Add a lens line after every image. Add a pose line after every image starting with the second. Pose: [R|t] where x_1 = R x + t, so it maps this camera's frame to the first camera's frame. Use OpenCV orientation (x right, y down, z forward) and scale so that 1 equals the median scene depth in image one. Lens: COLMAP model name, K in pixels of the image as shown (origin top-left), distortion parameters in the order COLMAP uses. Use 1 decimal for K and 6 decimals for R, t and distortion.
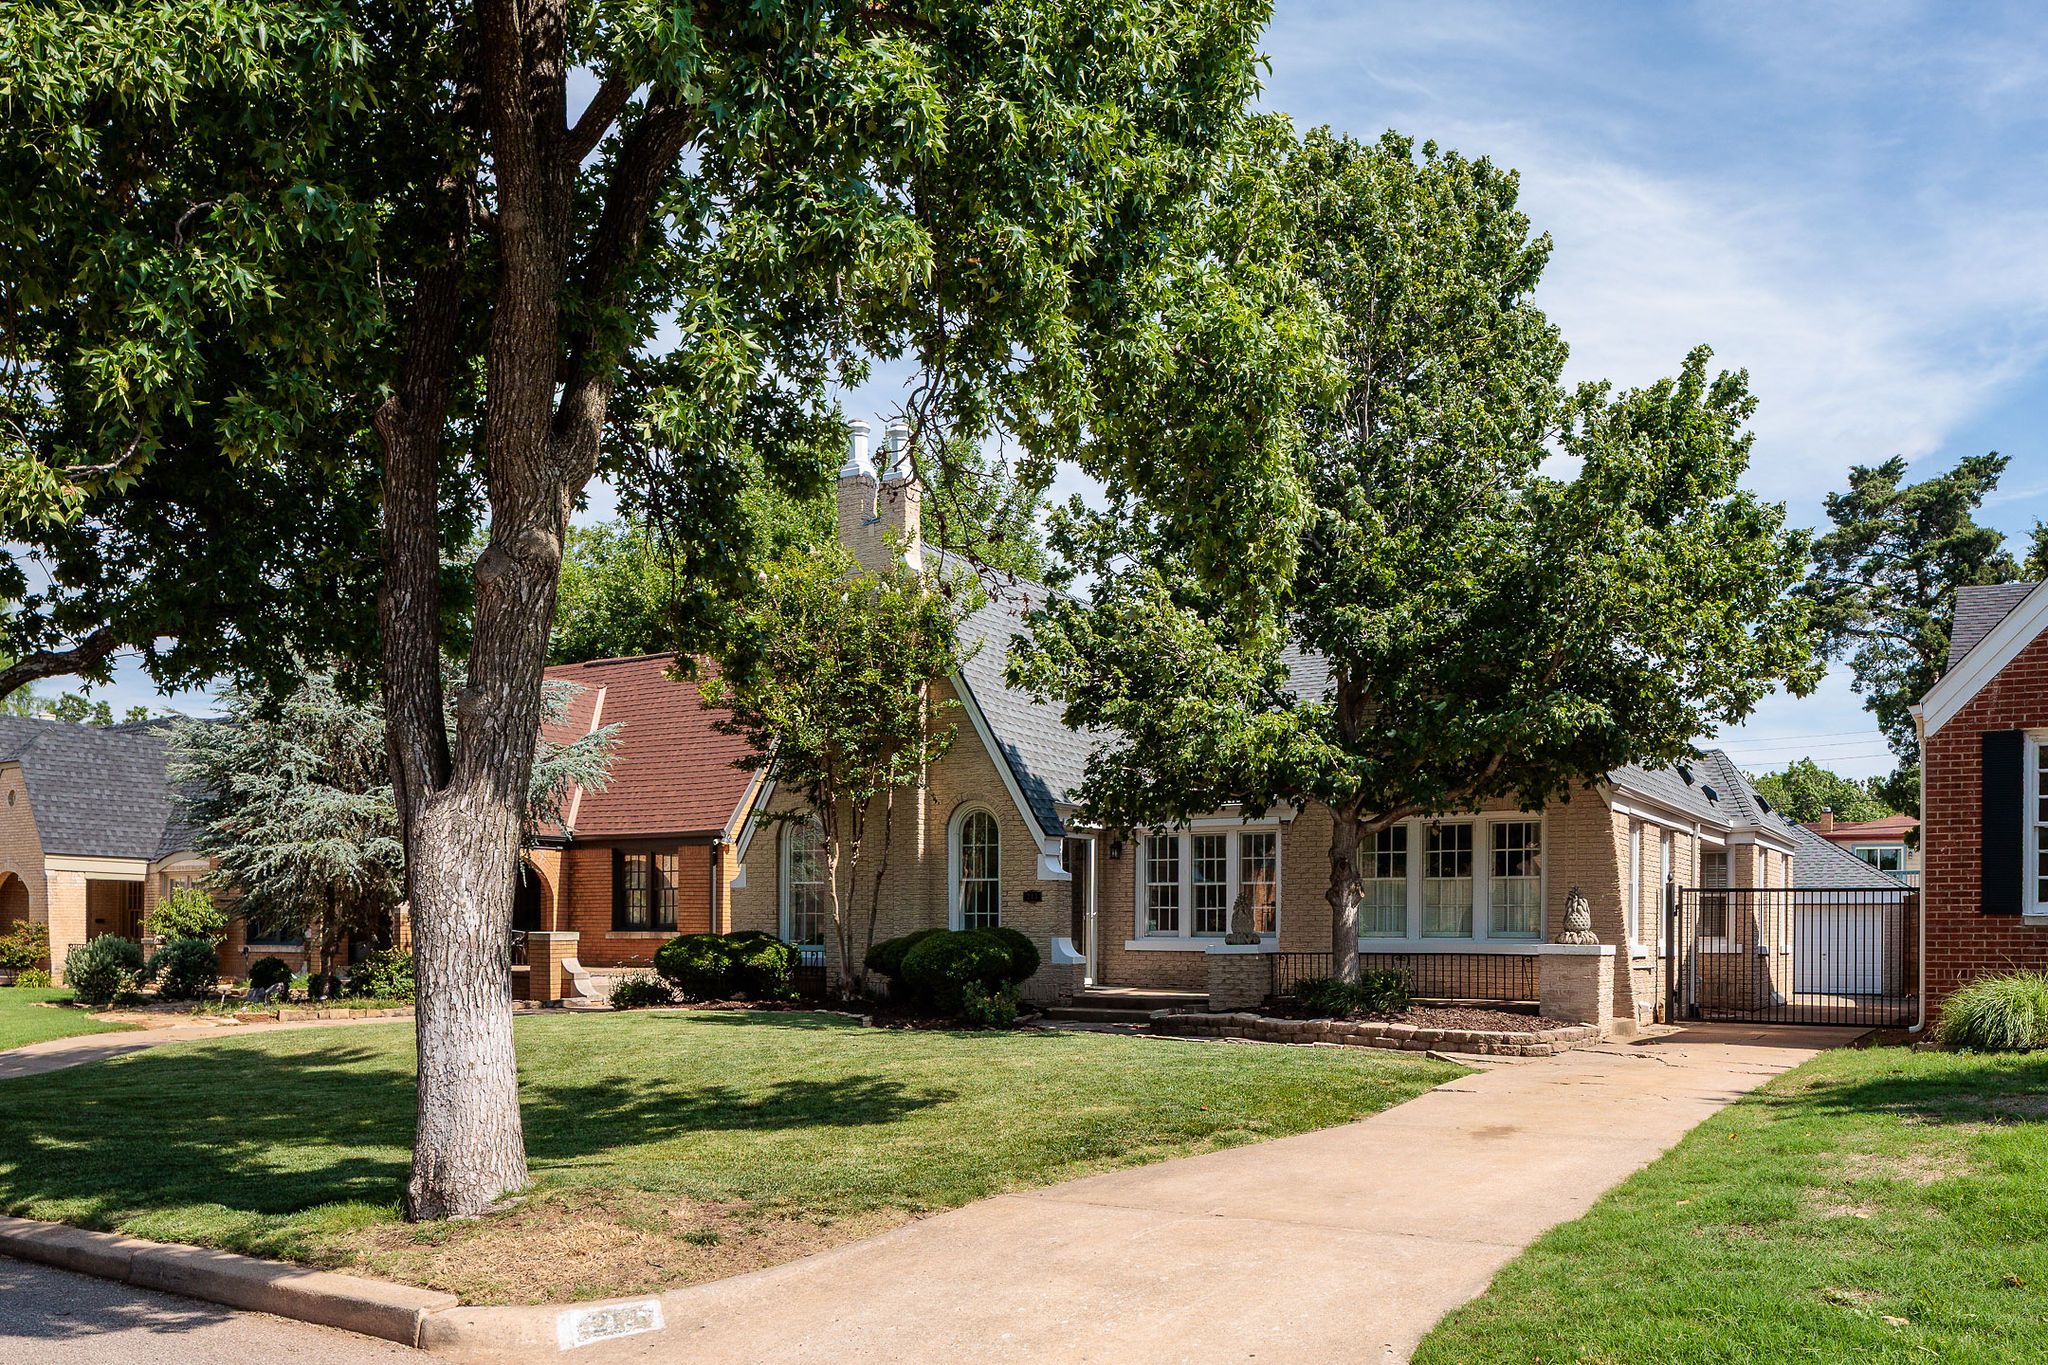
lens RADIAL K [[1605.1, 0, 1130.5], [0, 1605.1, 941.5], [0, 0, 1]] dist [-0.057365, -0.000261]
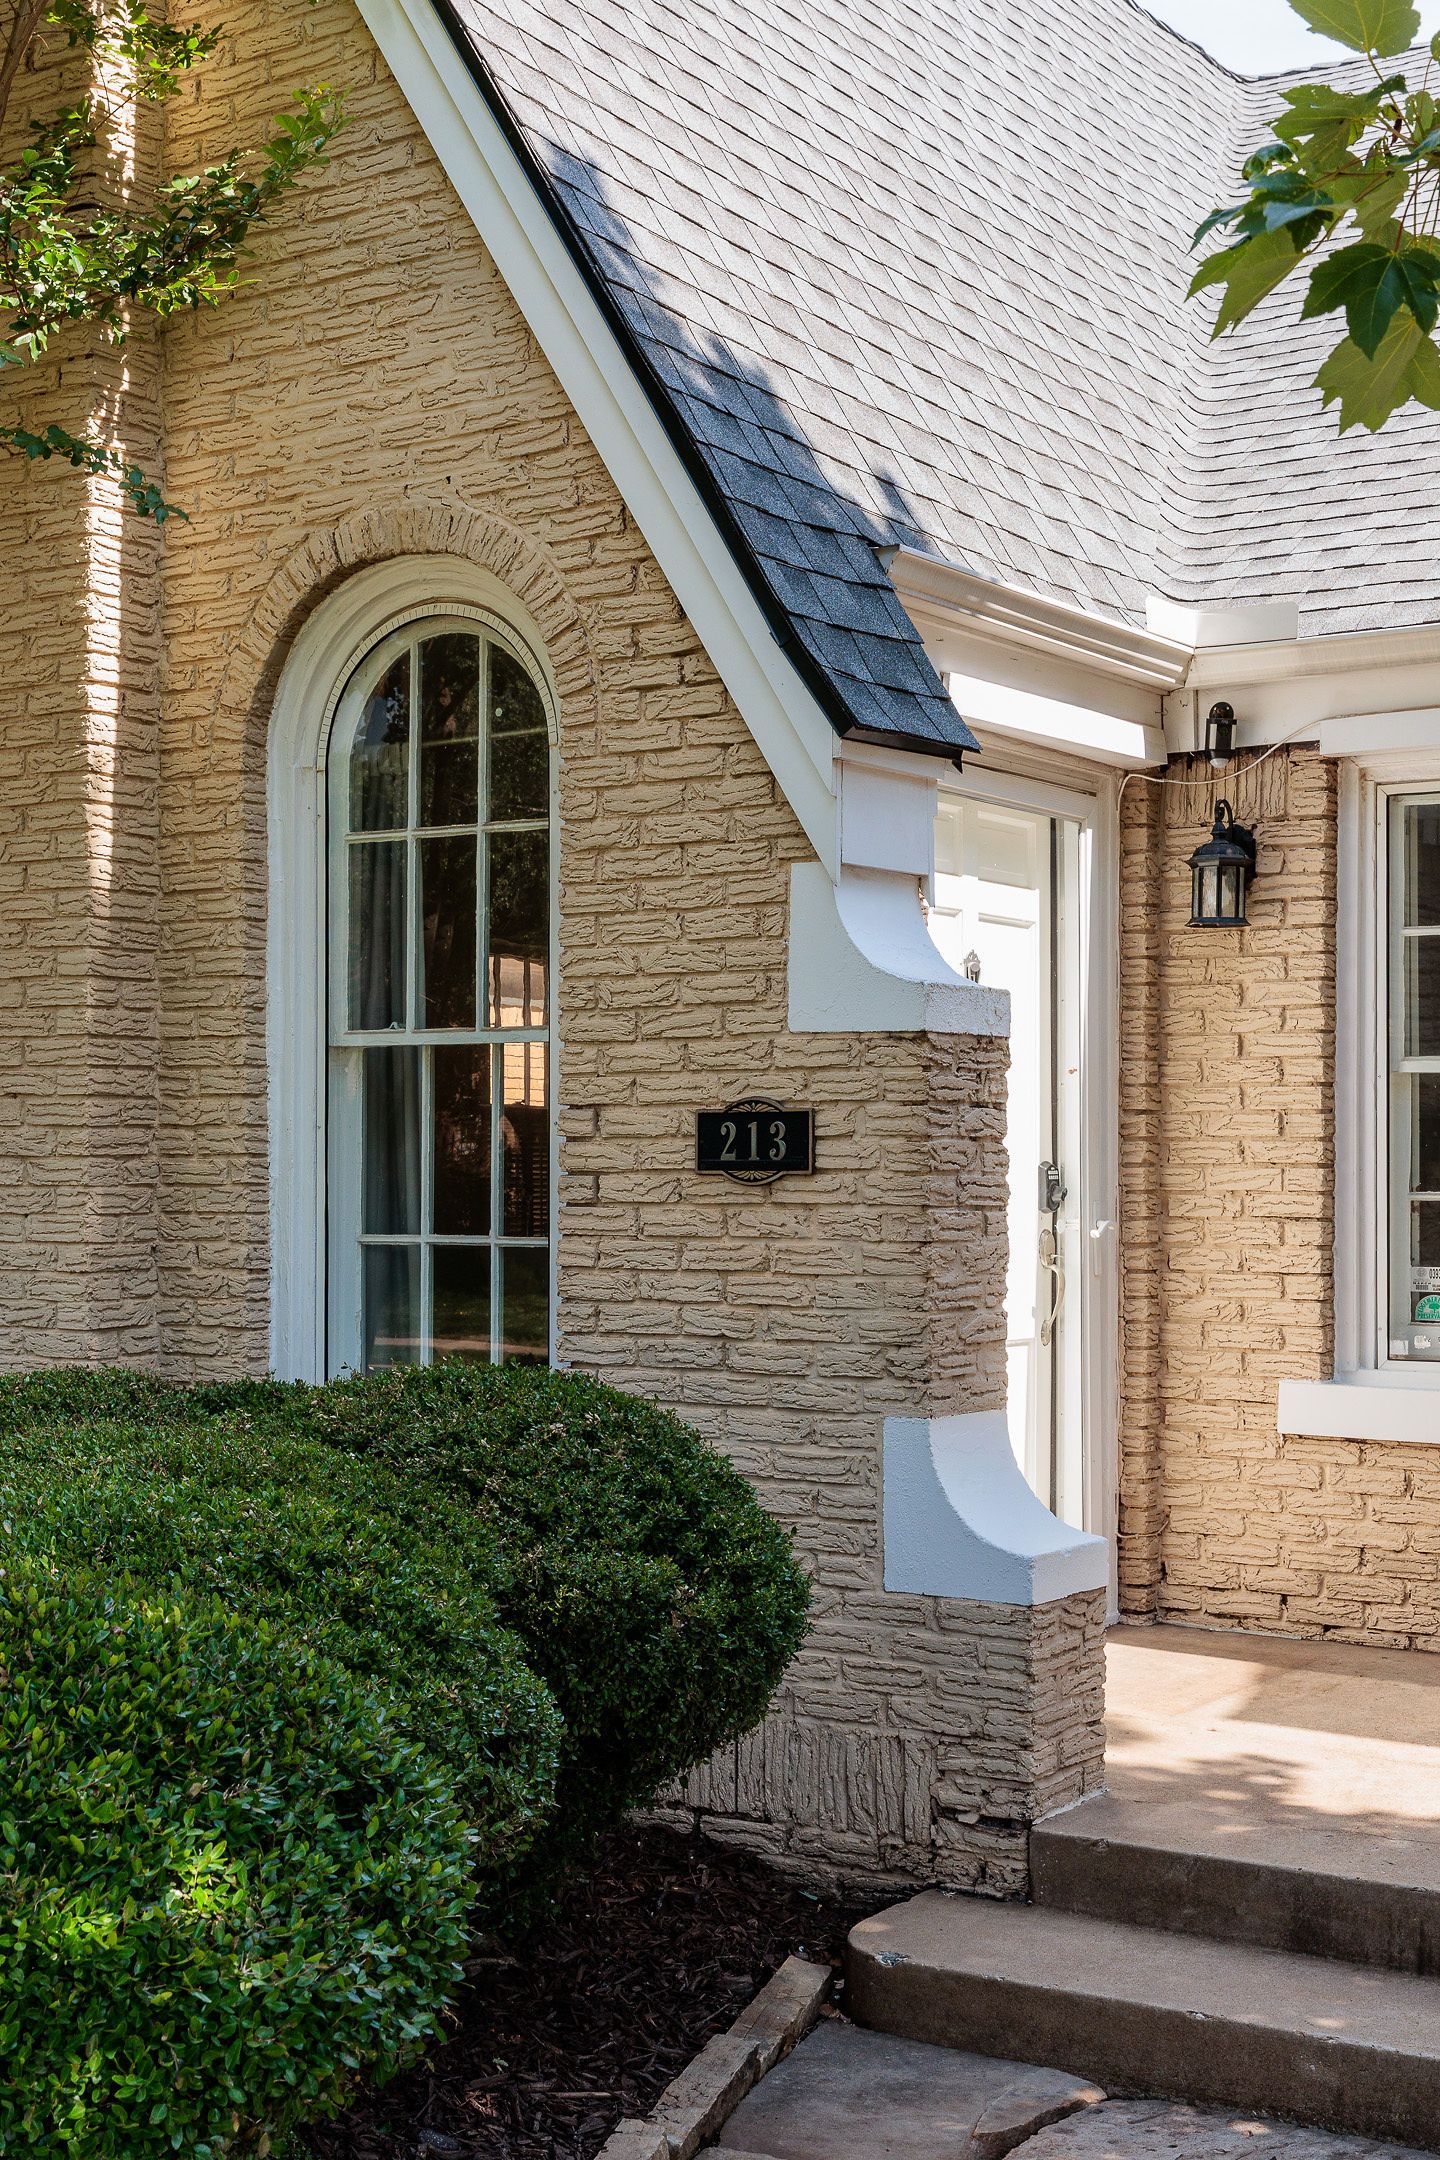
lens RADIAL K [[2893.8, 0, 695.3], [0, 2893.8, 1109.9], [0, 0, 1]] dist [0.005062, 0.013992]
pose [[0.995586, -0.002948, -0.093806, -0.041951], [0.000134, 0.999550, -0.029990, -0.023430], [0.093853, 0.029845, 0.995139, 0.744536]]
